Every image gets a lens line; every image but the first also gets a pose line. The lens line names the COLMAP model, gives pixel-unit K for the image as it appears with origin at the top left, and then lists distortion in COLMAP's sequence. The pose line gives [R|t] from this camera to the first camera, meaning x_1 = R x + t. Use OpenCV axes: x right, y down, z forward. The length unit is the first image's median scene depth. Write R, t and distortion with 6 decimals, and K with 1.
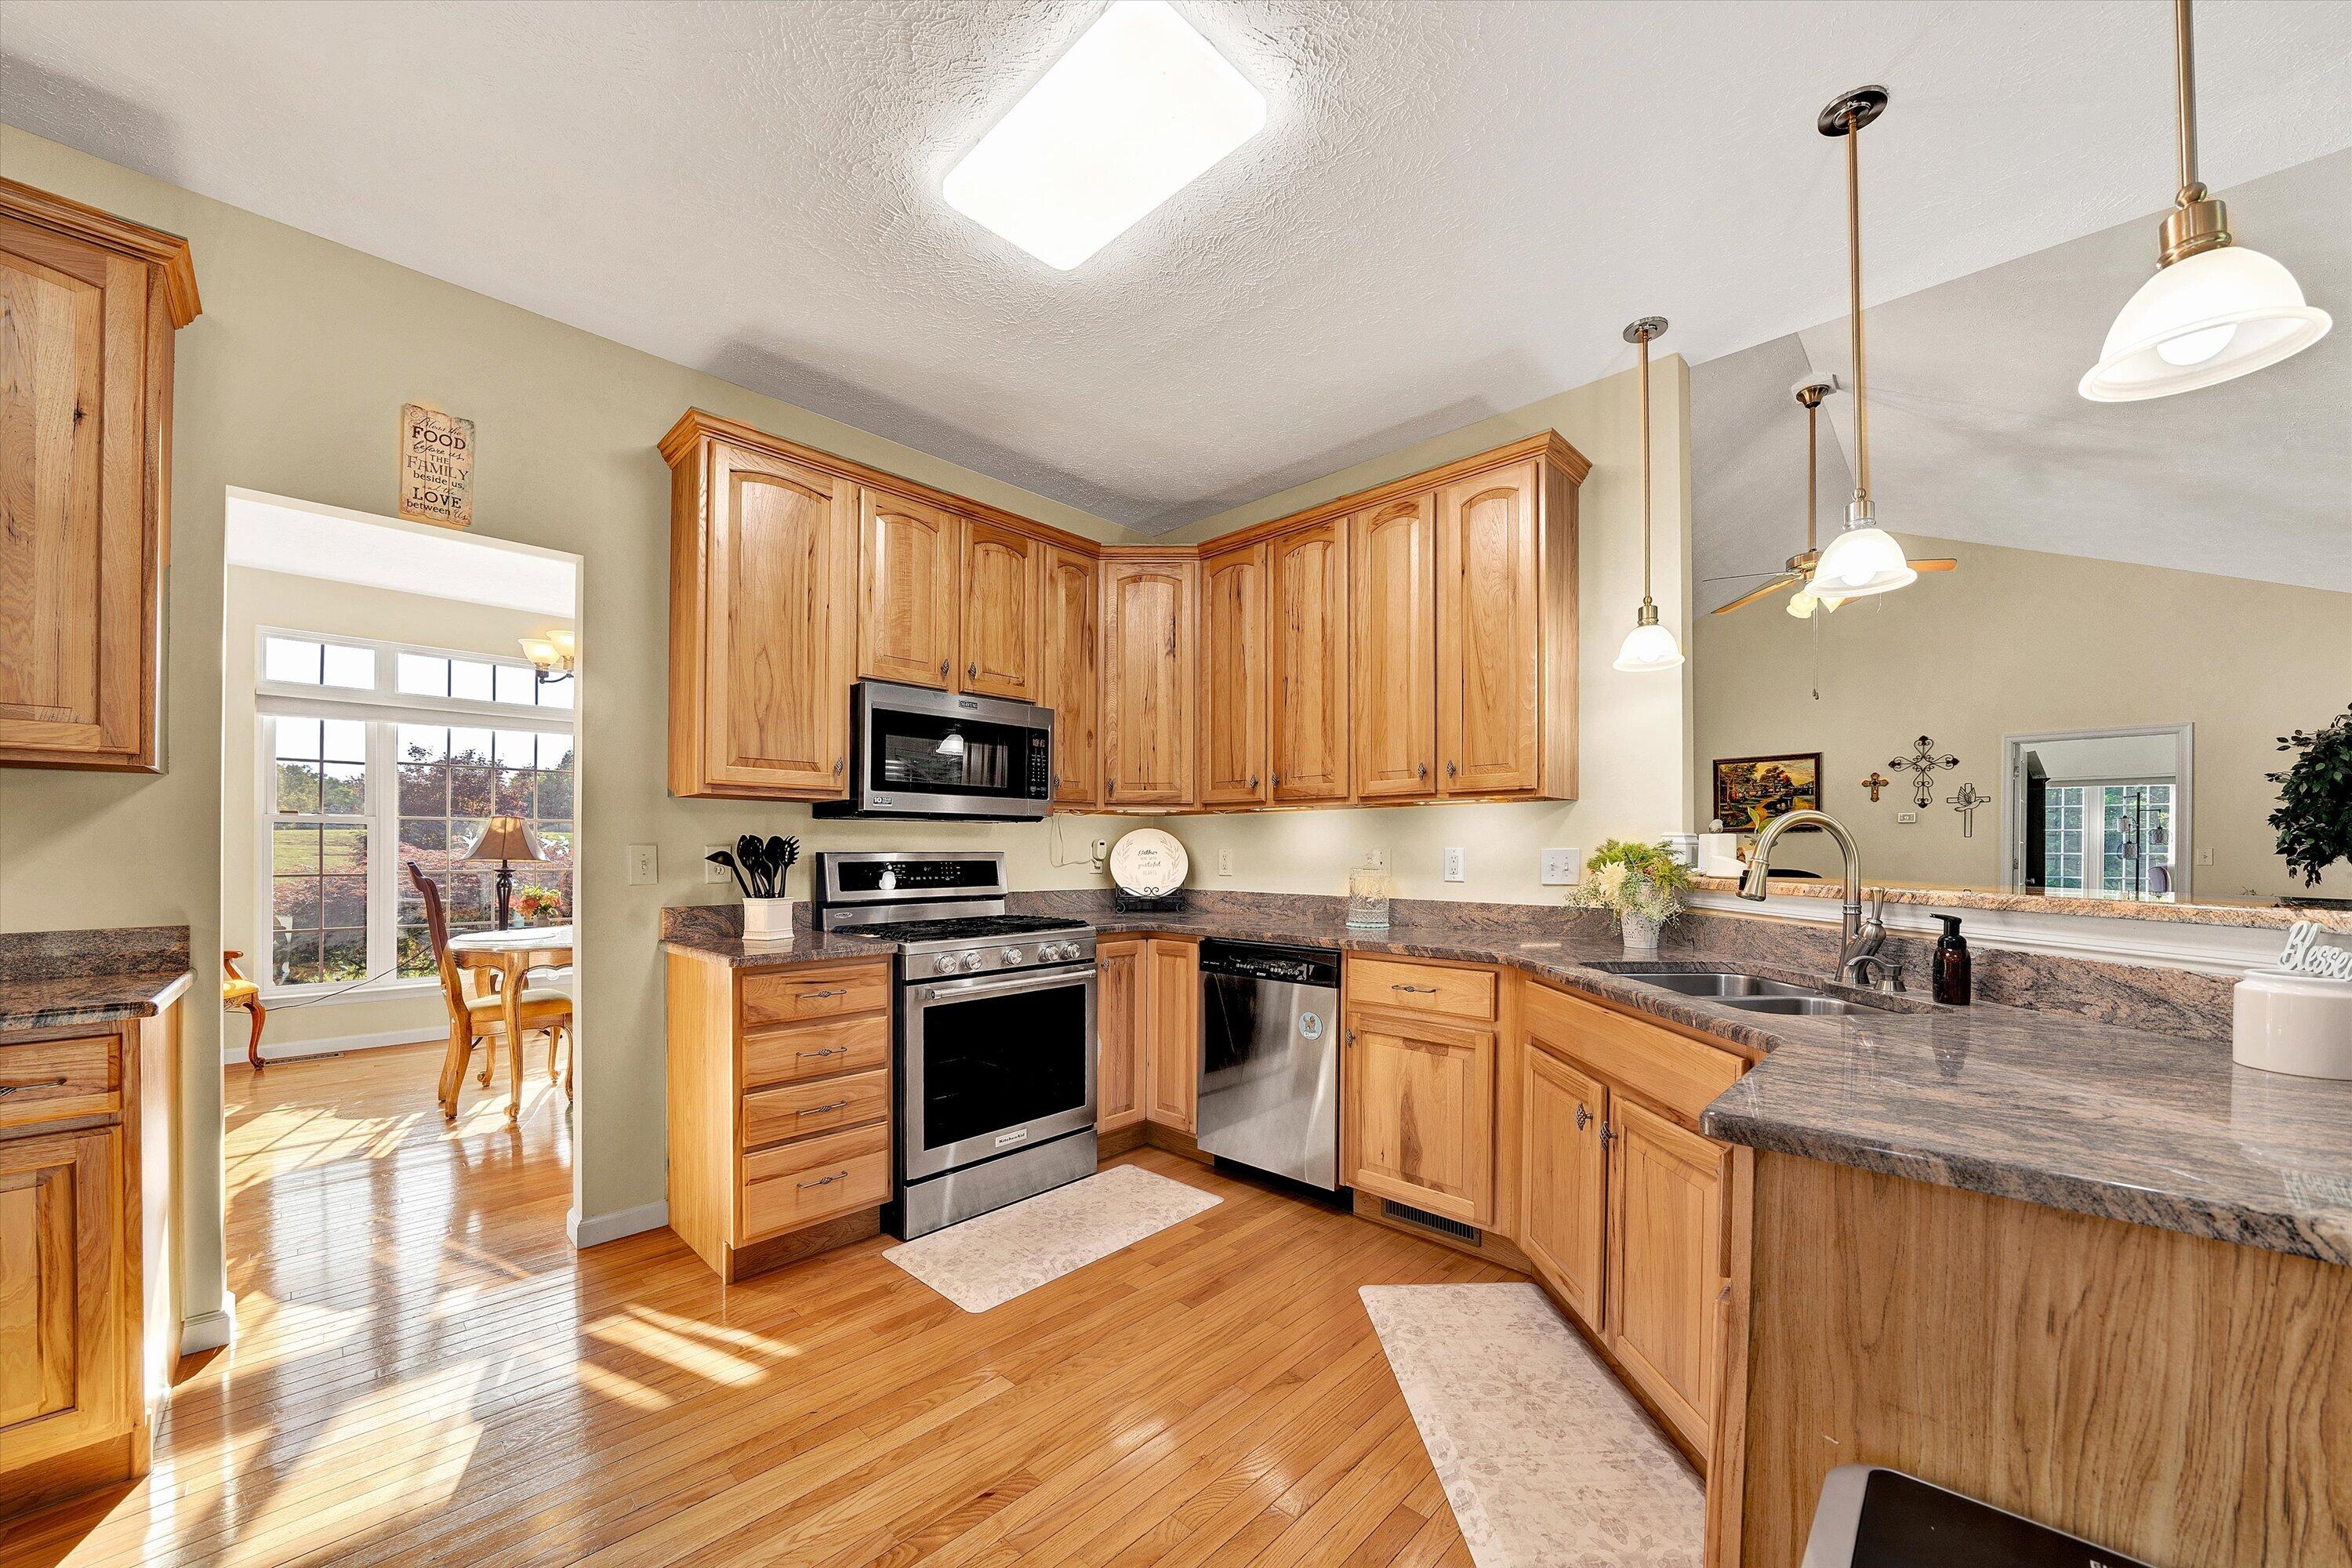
lens RADIAL K [[859.4, 0, 1188.4], [0, 859.4, 841.9], [0, 0, 1]] dist [-0.020319, 0.000230]
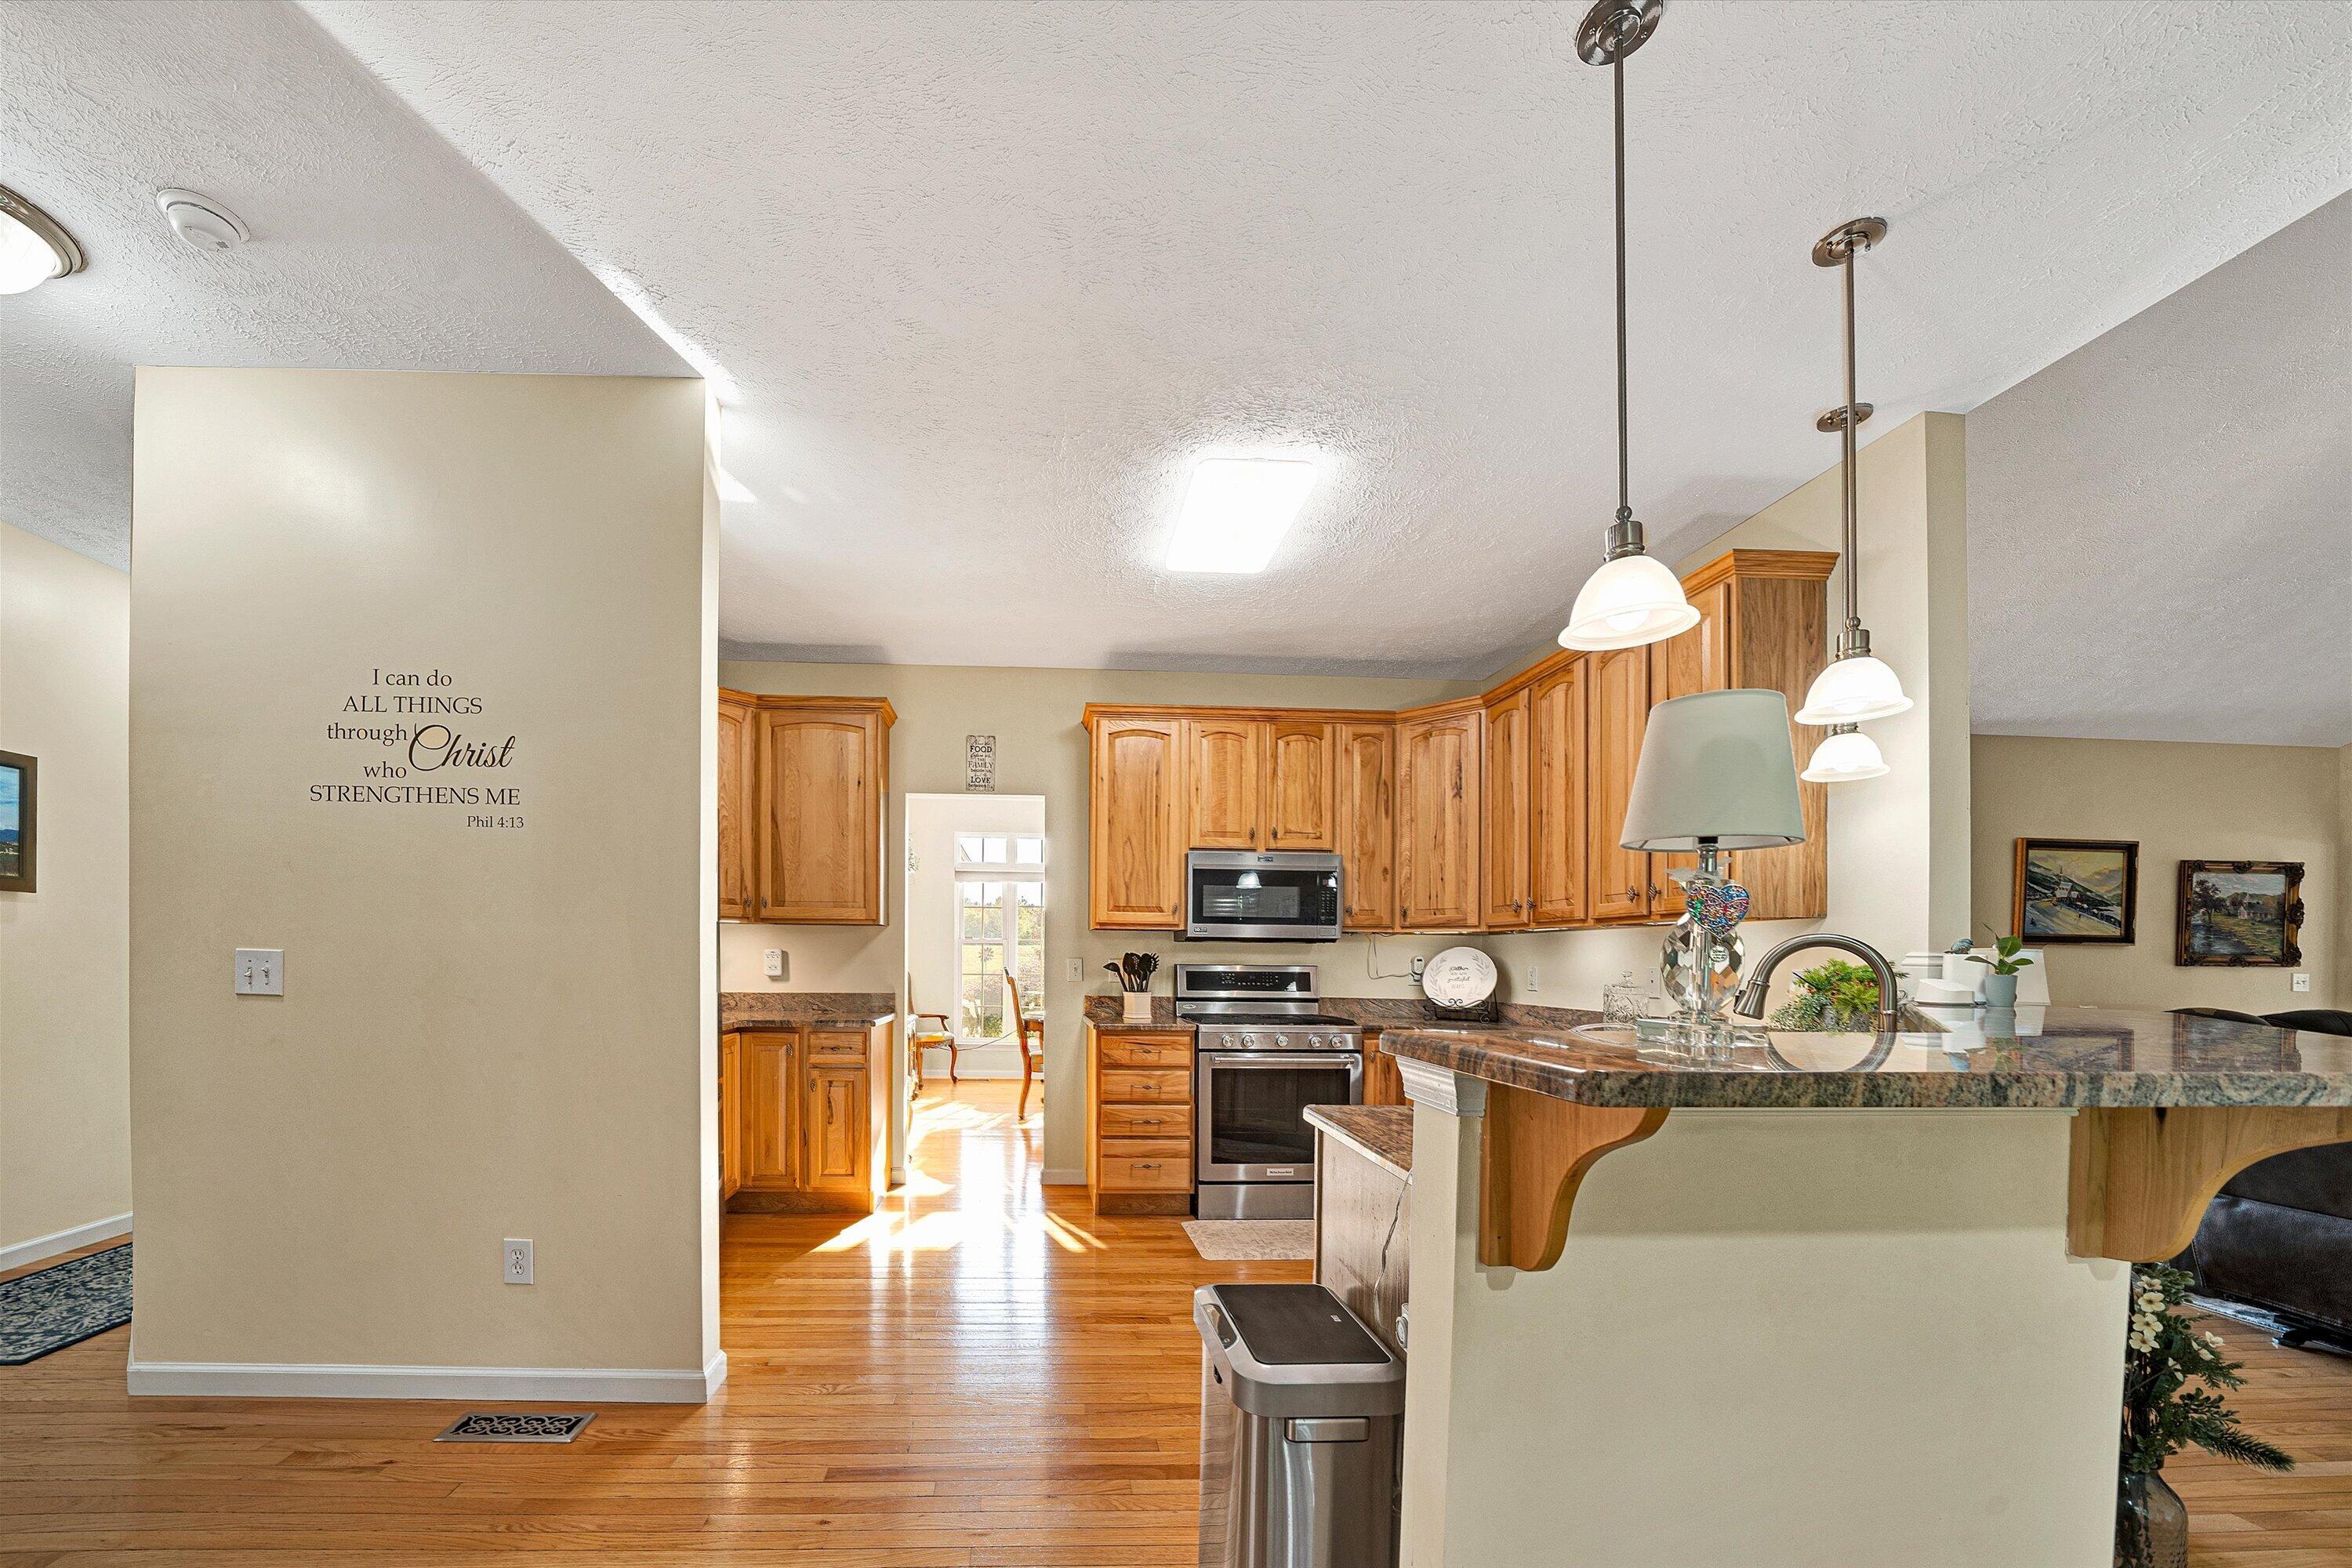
lens RADIAL K [[852.1, 0, 1060.2], [0, 852.1, 963.8], [0, 0, 1]] dist [-0.020693, 0.000113]
pose [[0.719415, 0.012352, -0.694471, 0.484512], [-0.005578, 0.999912, 0.012007, -0.005809], [0.694559, -0.004764, 0.719420, -0.232716]]
